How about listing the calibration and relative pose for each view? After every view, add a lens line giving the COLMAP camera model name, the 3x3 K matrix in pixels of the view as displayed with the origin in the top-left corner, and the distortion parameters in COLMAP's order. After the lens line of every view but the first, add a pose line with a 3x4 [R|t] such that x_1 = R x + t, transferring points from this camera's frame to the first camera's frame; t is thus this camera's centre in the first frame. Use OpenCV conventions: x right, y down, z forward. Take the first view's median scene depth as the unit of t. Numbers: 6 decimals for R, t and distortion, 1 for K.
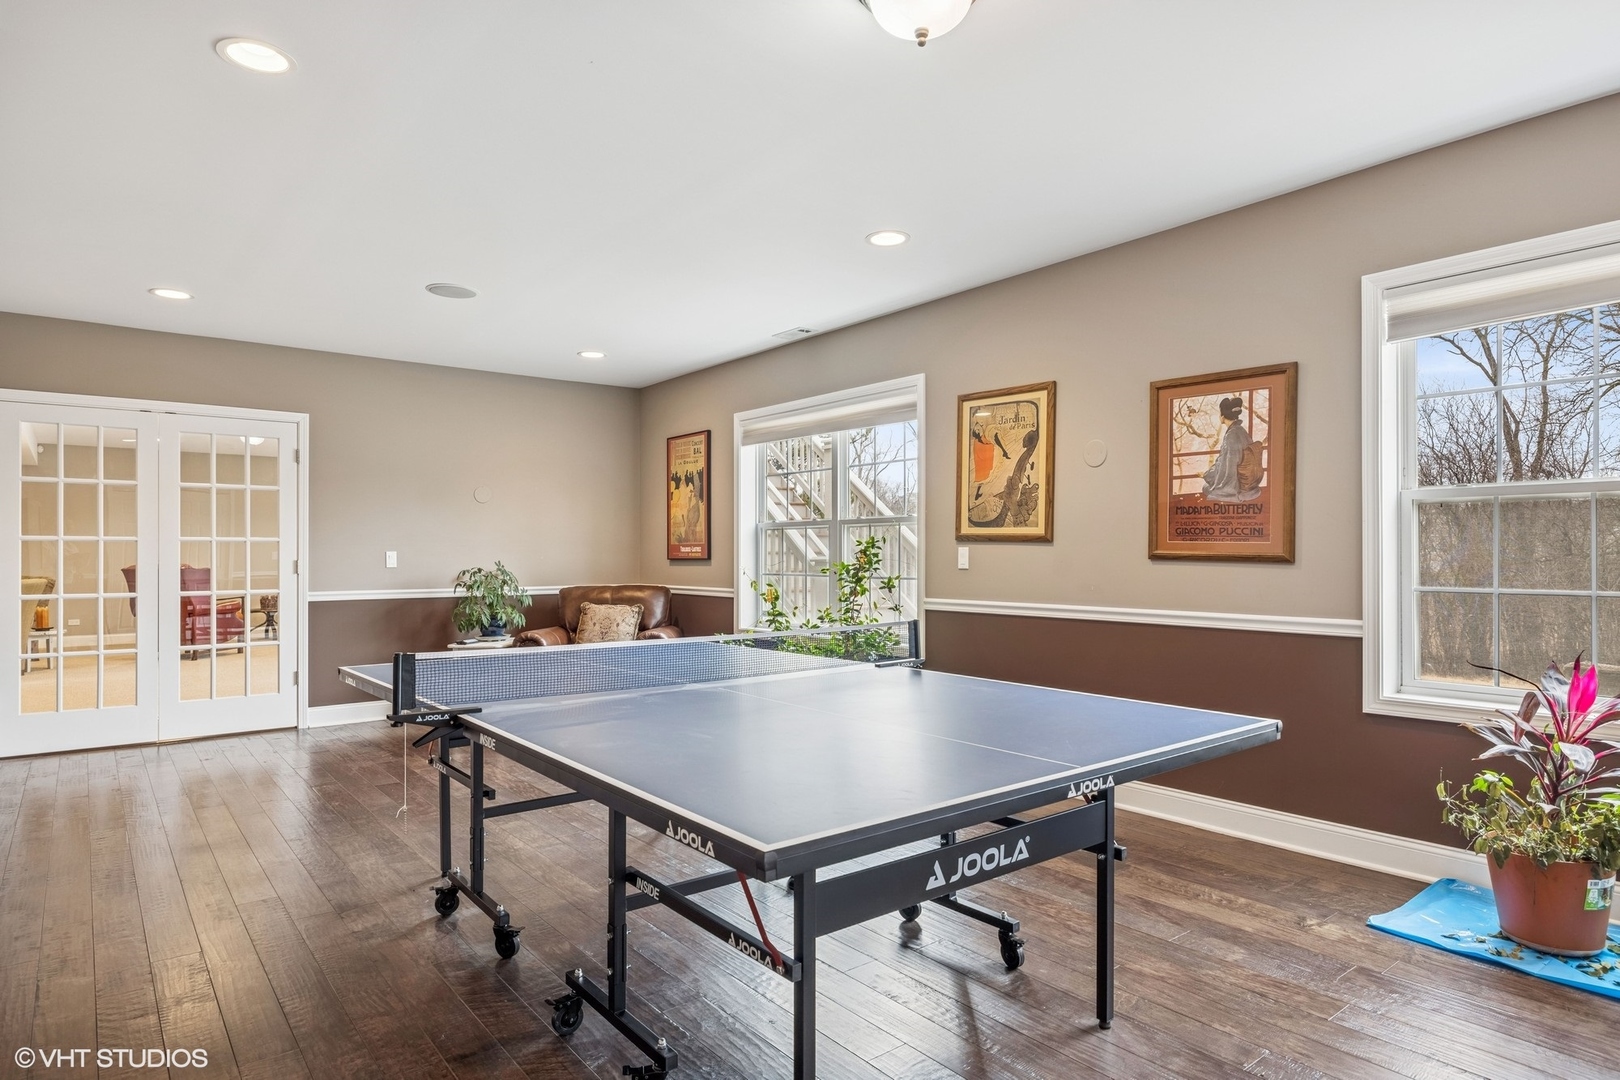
lens RADIAL K [[929.4, 0, 809.3], [0, 929.4, 545.8], [0, 0, 1]] dist [0.000366, -0.000041]
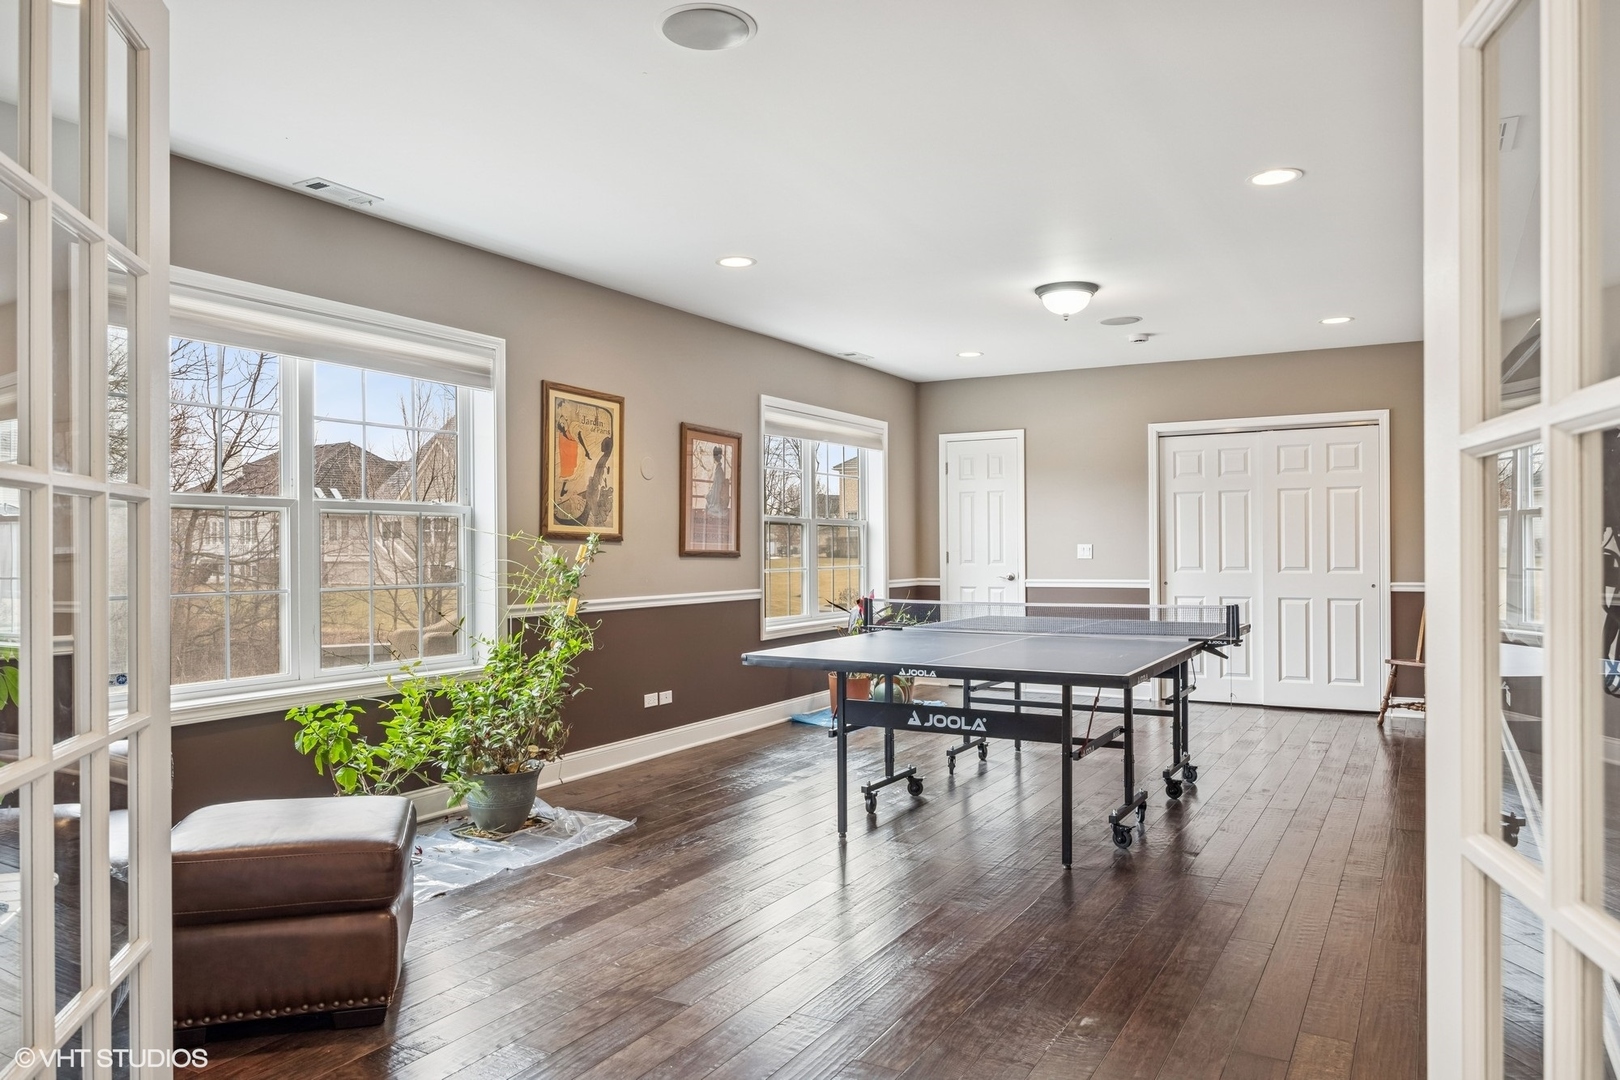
lens RADIAL K [[1134.9, 0, 809.2], [0, 1134.9, 544.0], [0, 0, 1]] dist [-0.000540, -0.000103]
pose [[-0.389203, 0.005205, 0.921137, -1.037687], [-0.003278, 0.999970, -0.007036, 0.007439], [-0.921146, -0.005758, -0.389174, 1.271658]]
